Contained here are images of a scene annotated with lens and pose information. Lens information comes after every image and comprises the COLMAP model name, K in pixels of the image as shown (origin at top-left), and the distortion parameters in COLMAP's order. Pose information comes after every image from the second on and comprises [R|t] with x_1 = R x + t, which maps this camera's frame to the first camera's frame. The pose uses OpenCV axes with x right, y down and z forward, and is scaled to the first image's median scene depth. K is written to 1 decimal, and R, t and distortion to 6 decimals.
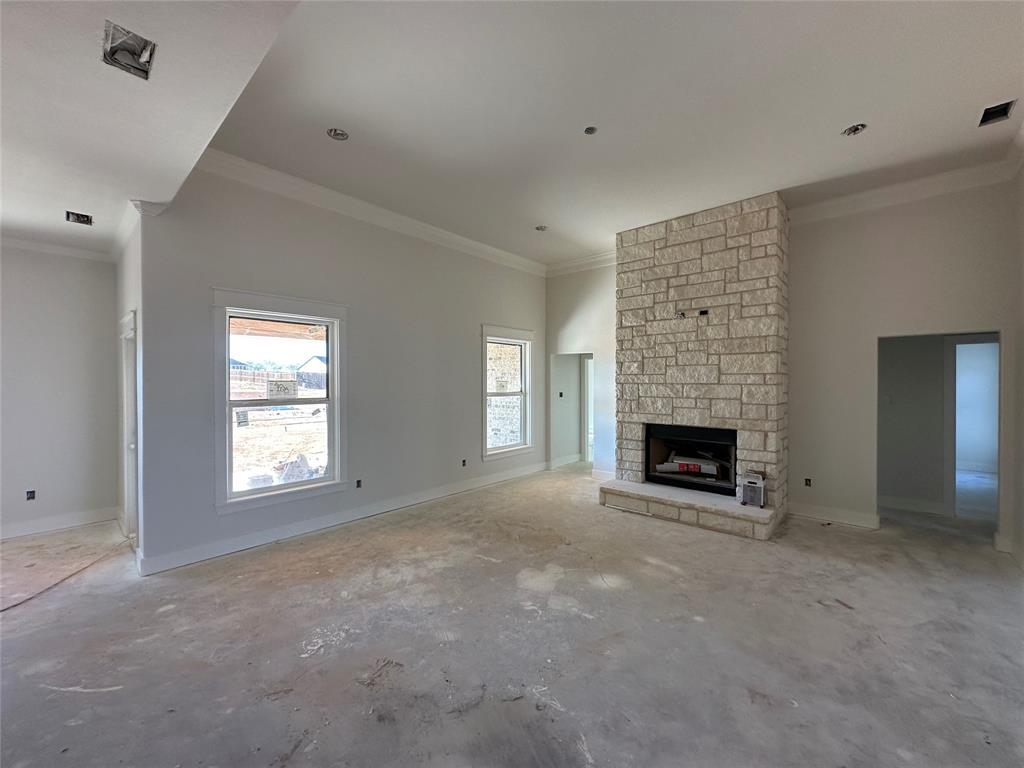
lens RADIAL K [[407.5, 0, 511.9], [0, 407.5, 383.8], [0, 0, 1]] dist [-0.004904, 0.001313]
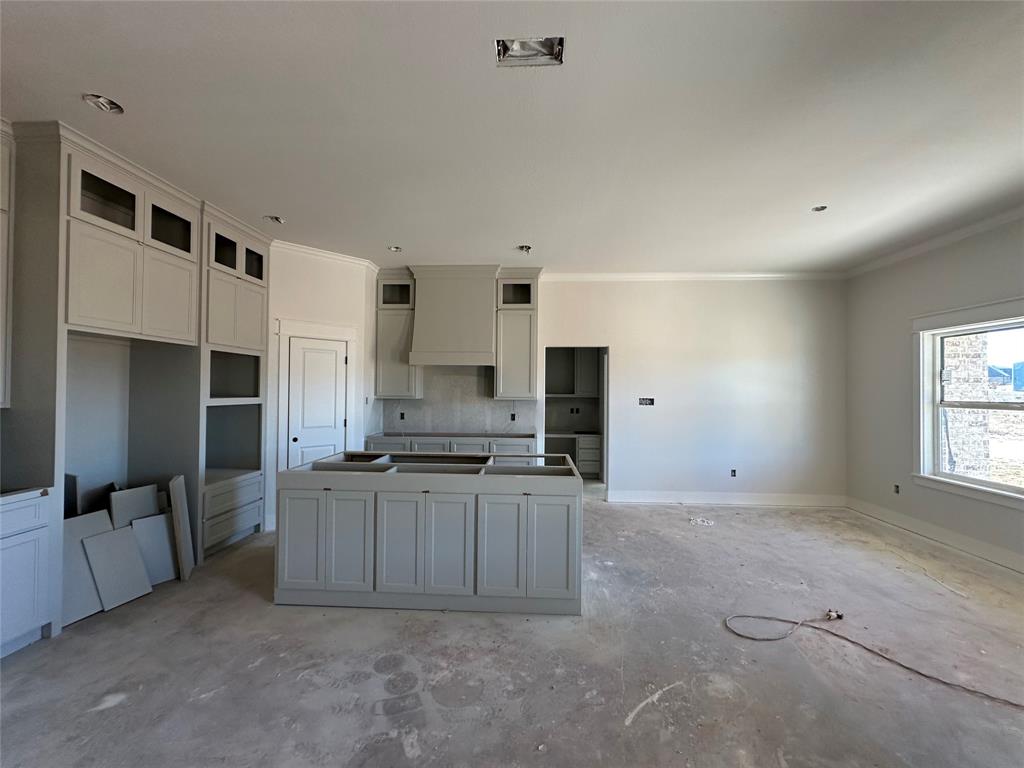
lens RADIAL K [[407.5, 0, 512.7], [0, 407.5, 384.3], [0, 0, 1]] dist [-0.004904, 0.001313]
pose [[-0.777862, -0.012086, -0.628319, -0.107668], [-0.009936, 0.999927, -0.006933, 0.017329], [0.628357, 0.000850, -0.777925, 0.720074]]
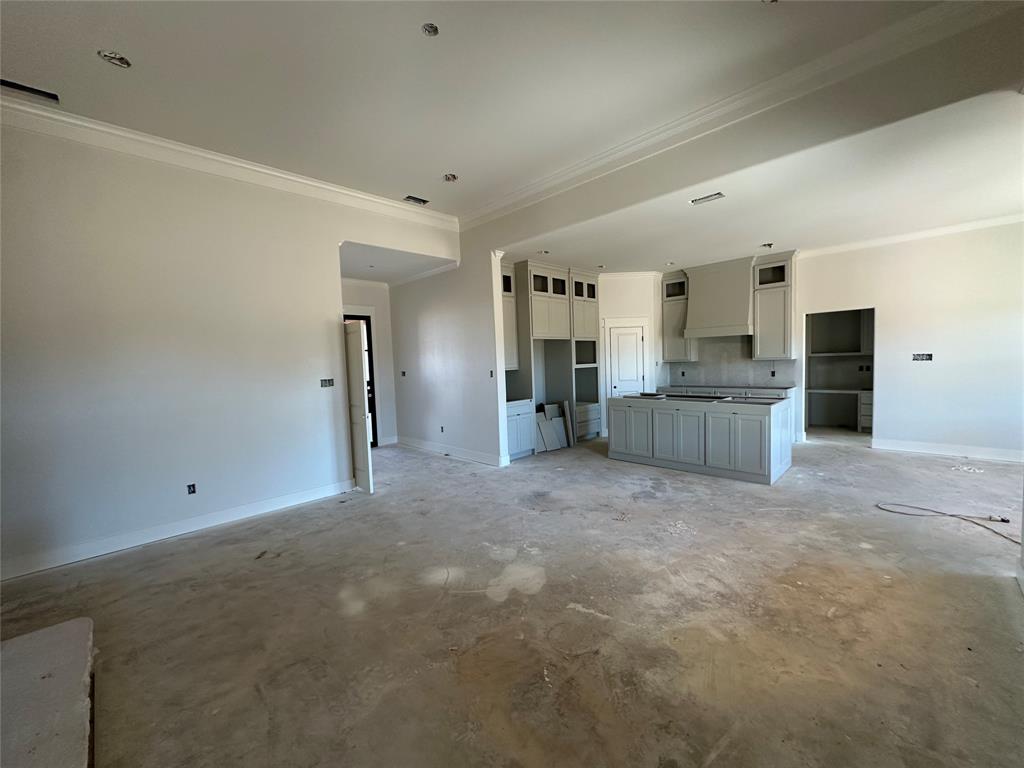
lens RADIAL K [[407.5, 0, 511.8], [0, 407.5, 383.3], [0, 0, 1]] dist [-0.004904, 0.001313]
pose [[-0.997540, 0.035928, 0.060194, 0.012043], [0.039833, 0.997092, 0.064973, 0.004591], [-0.057684, 0.067211, -0.996070, 1.360054]]
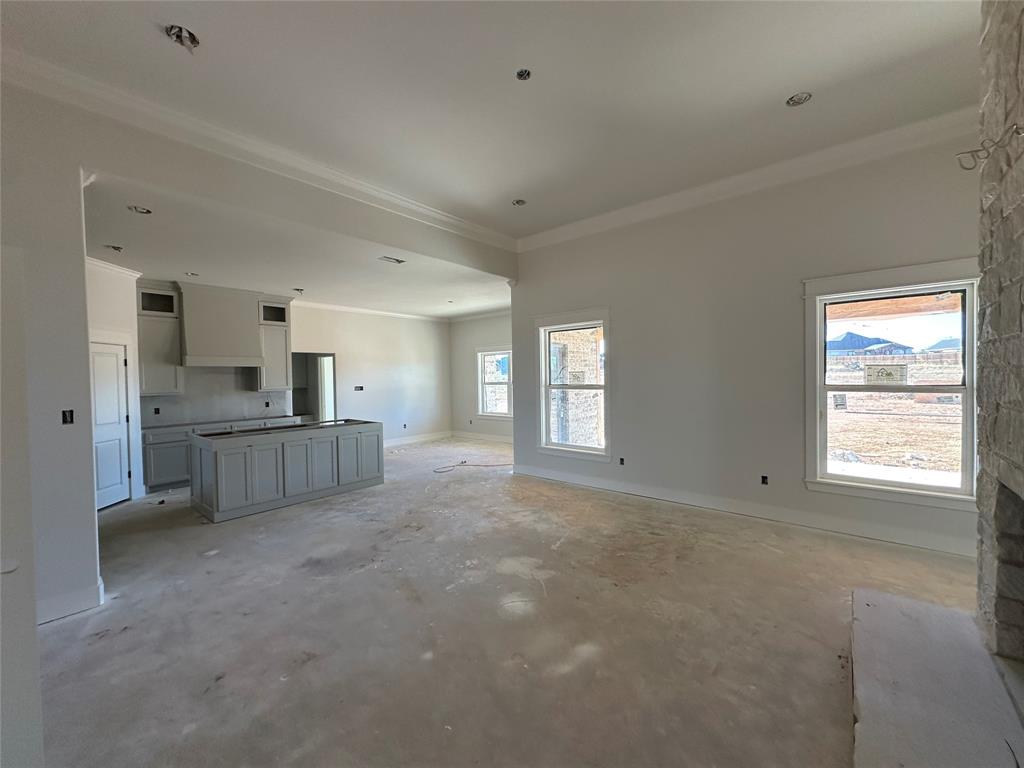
lens RADIAL K [[407.5, 0, 513.5], [0, 407.5, 384.1], [0, 0, 1]] dist [-0.004904, 0.001313]
pose [[0.028140, 0.022357, -0.999354, 0.790447], [0.012298, 0.999666, 0.022711, 0.001026], [0.999528, -0.012929, 0.027855, 0.711038]]
